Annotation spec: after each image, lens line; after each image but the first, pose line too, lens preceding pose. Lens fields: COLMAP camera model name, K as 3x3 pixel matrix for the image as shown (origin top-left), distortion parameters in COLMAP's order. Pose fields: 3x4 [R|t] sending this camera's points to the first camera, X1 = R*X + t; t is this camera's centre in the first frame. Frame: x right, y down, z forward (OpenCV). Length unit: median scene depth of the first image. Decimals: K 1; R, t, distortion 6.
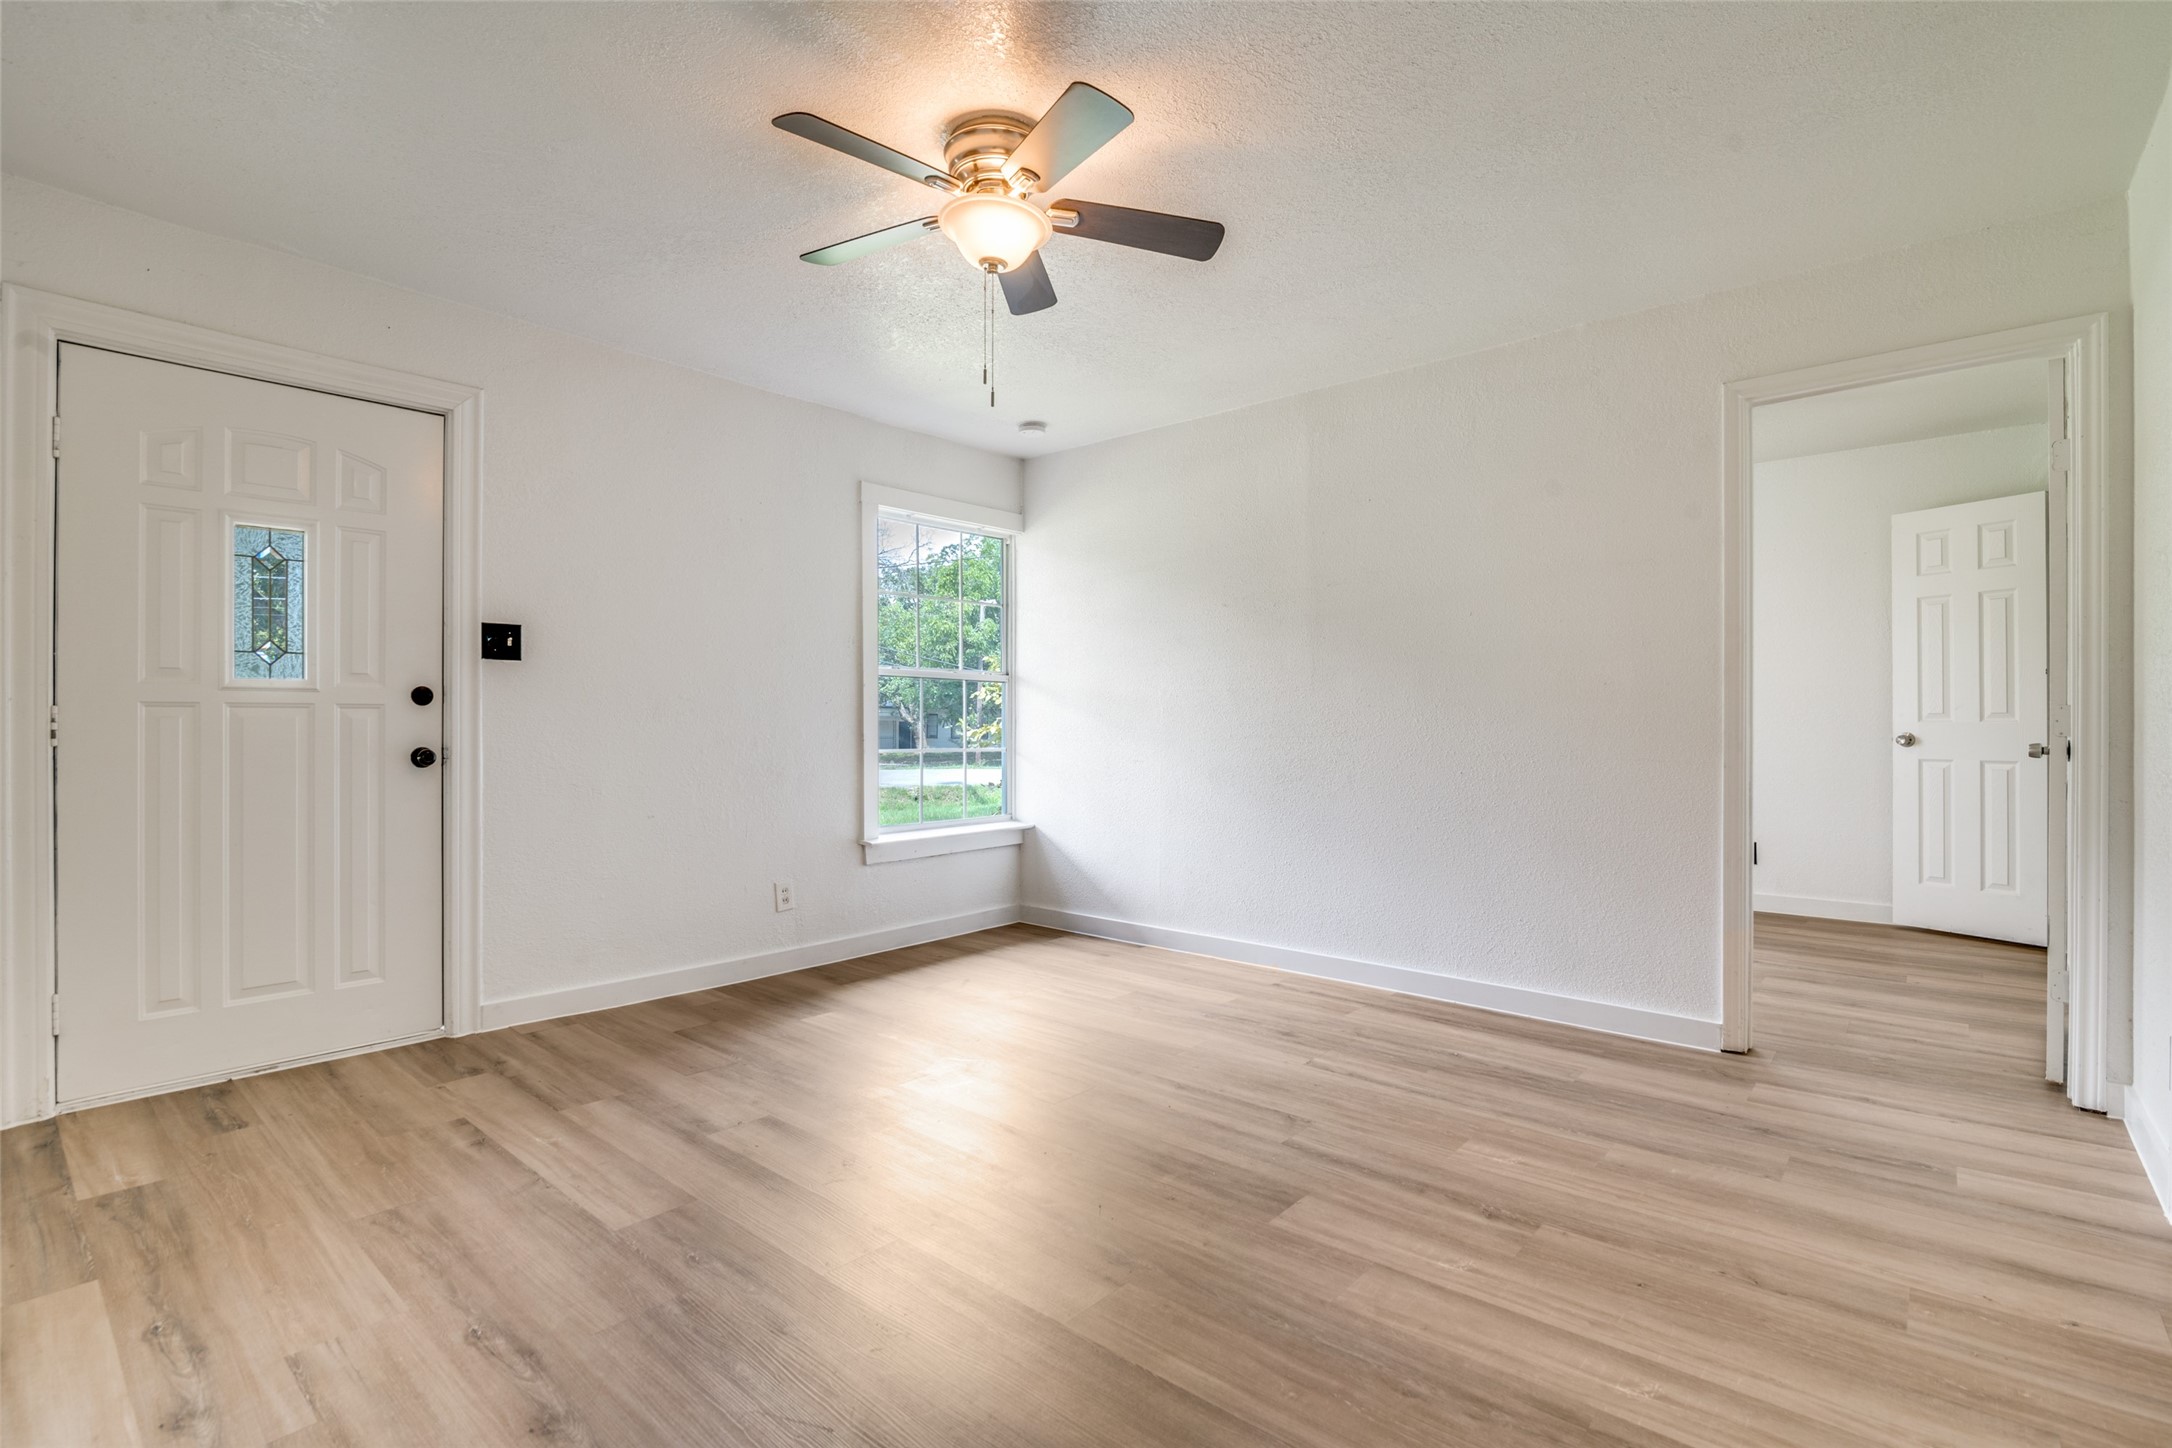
lens RADIAL K [[1015.6, 0, 1090.3], [0, 1015.6, 718.6], [0, 0, 1]] dist [-0.014996, 0.000190]
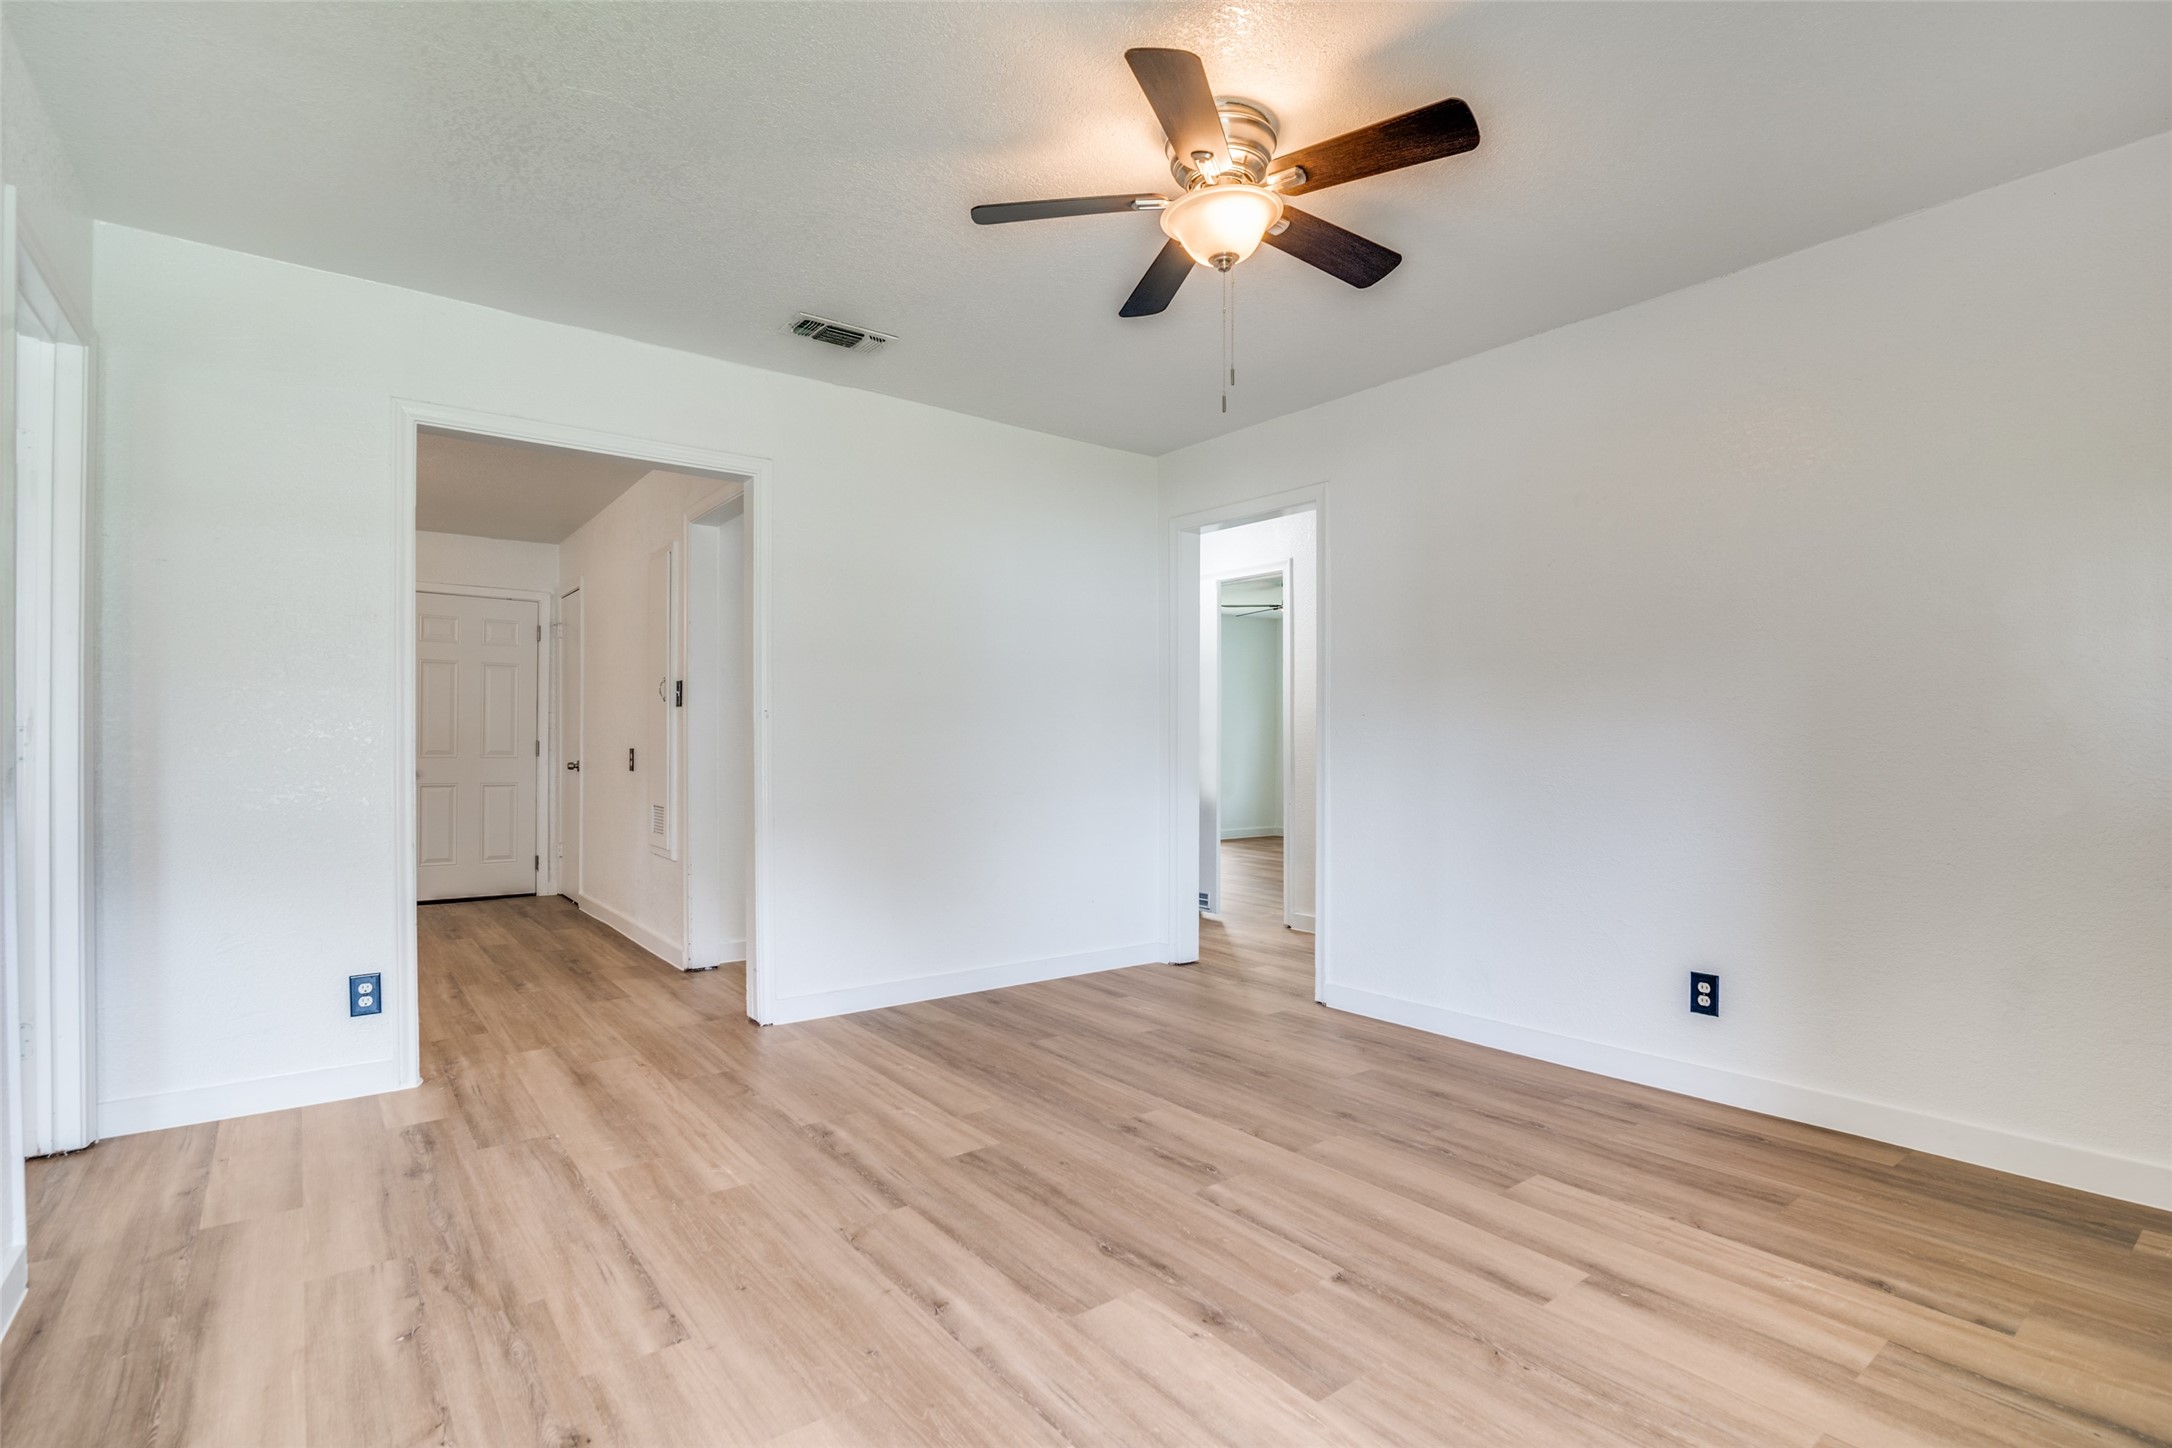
lens RADIAL K [[1024.6, 0, 1086.0], [0, 1024.6, 724.0], [0, 0, 1]] dist [-0.015604, 0.000275]
pose [[-0.978638, 0.003060, 0.205569, -0.151100], [-0.001612, 0.999744, -0.022557, 0.002668], [-0.205585, -0.022406, -0.978383, 1.756488]]
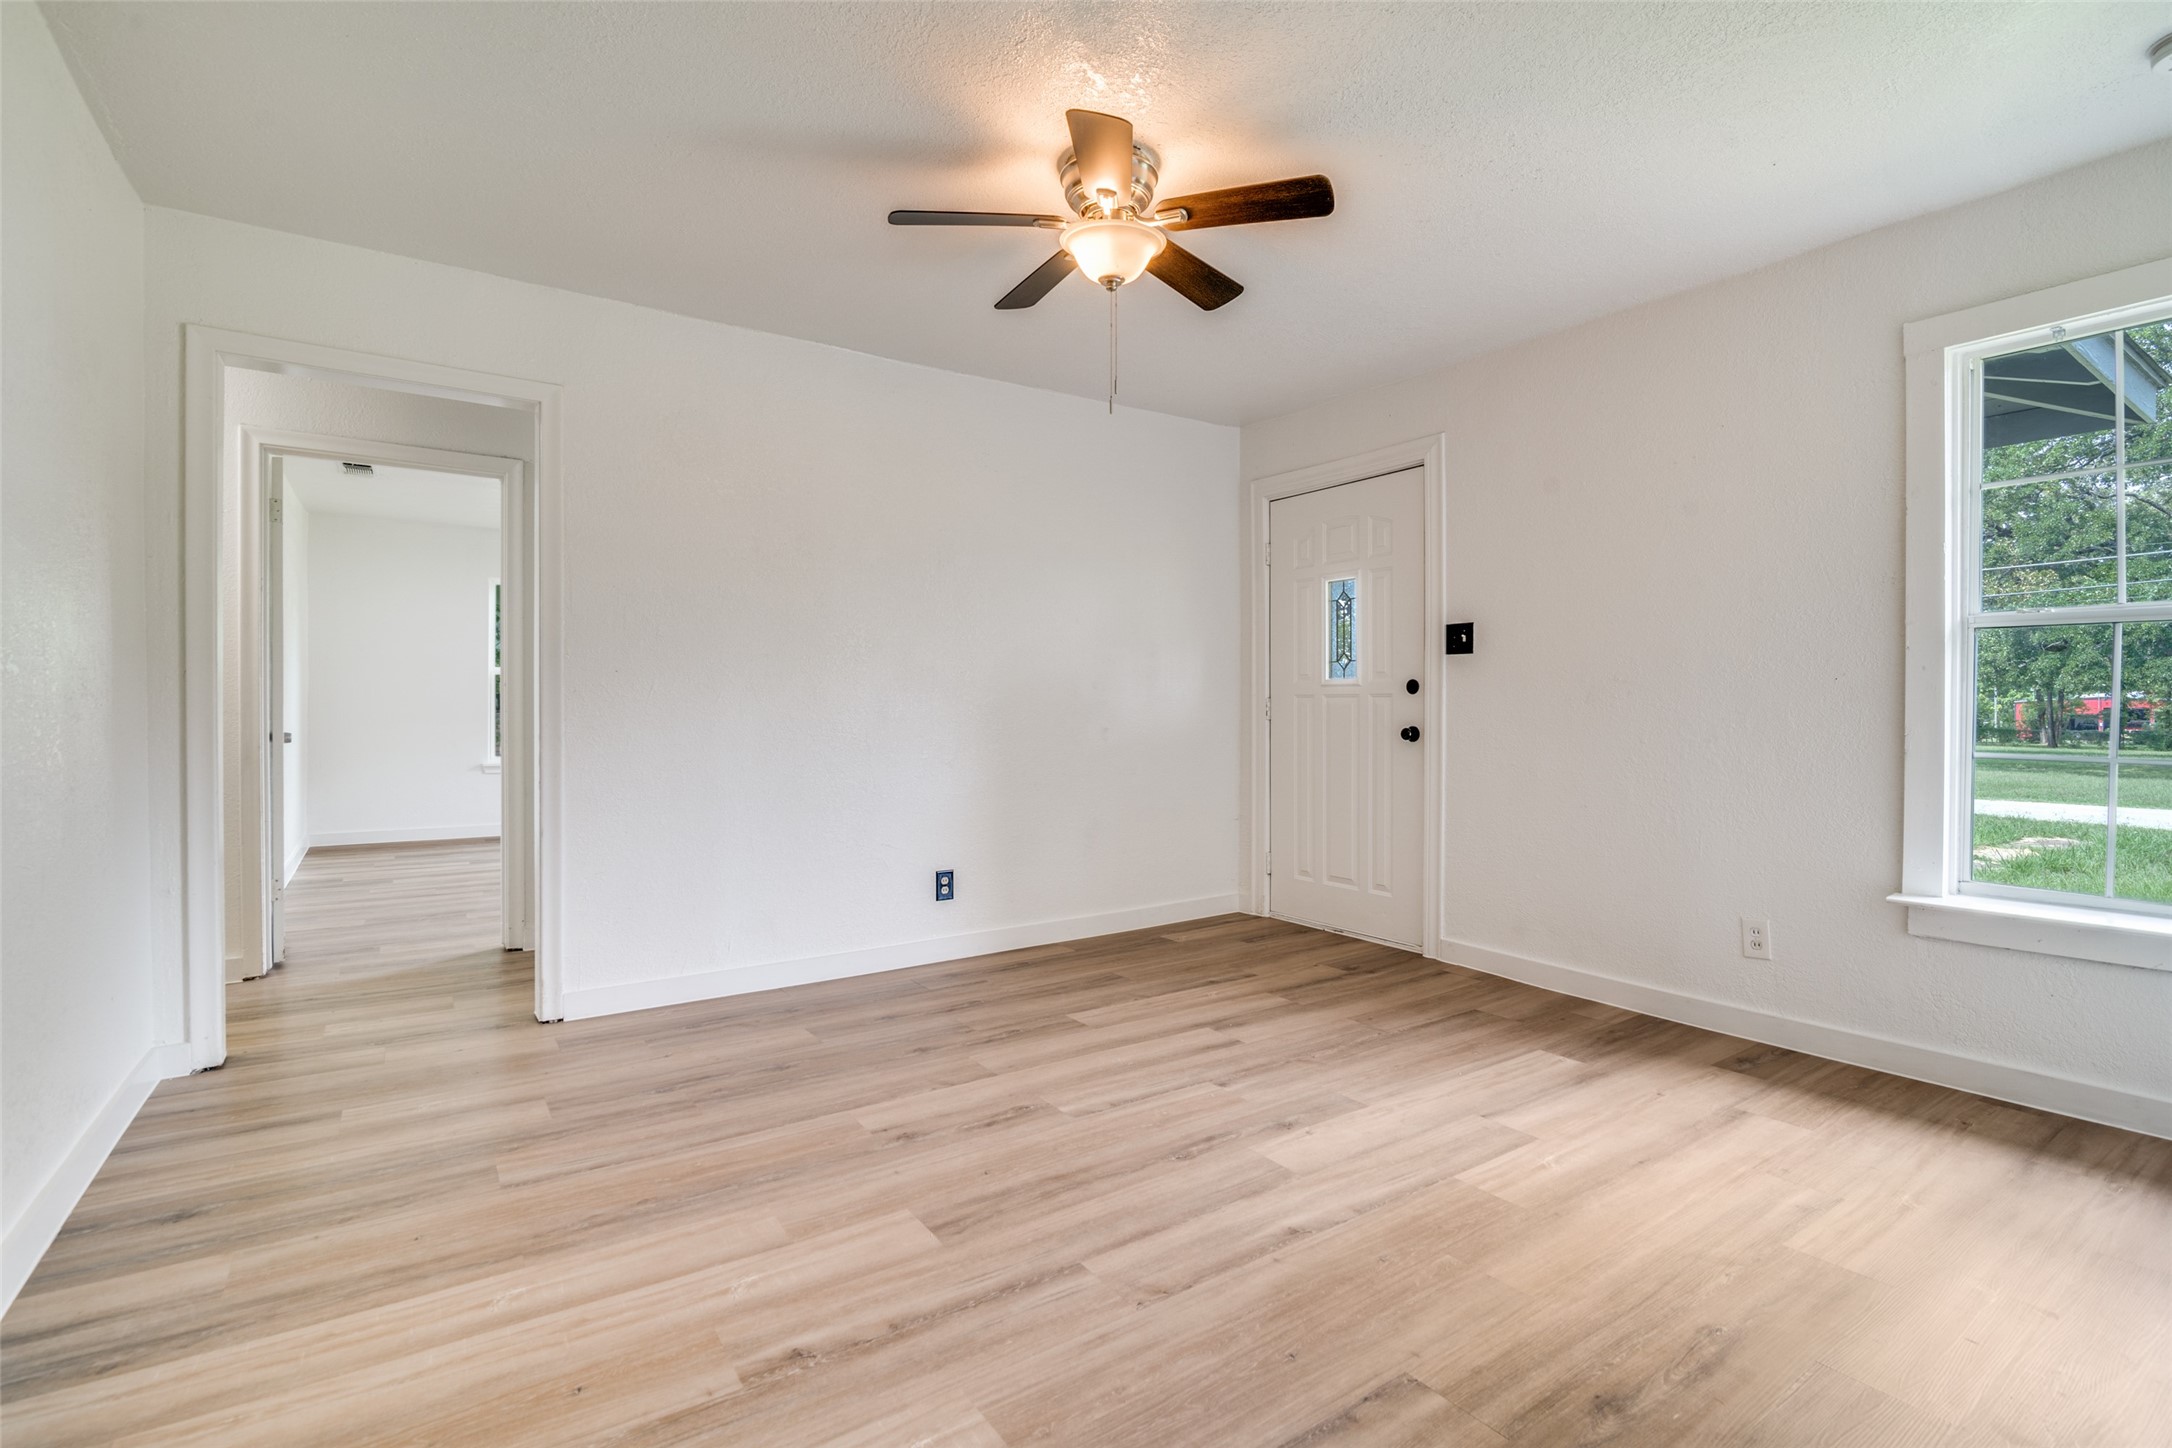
lens RADIAL K [[1015.6, 0, 1090.3], [0, 1015.6, 718.6], [0, 0, 1]] dist [-0.014996, 0.000190]
pose [[-0.260304, 0.010842, -0.965466, 0.850850], [0.002971, 0.999941, 0.010428, 0.004600], [0.965522, -0.000154, -0.260321, 1.123523]]
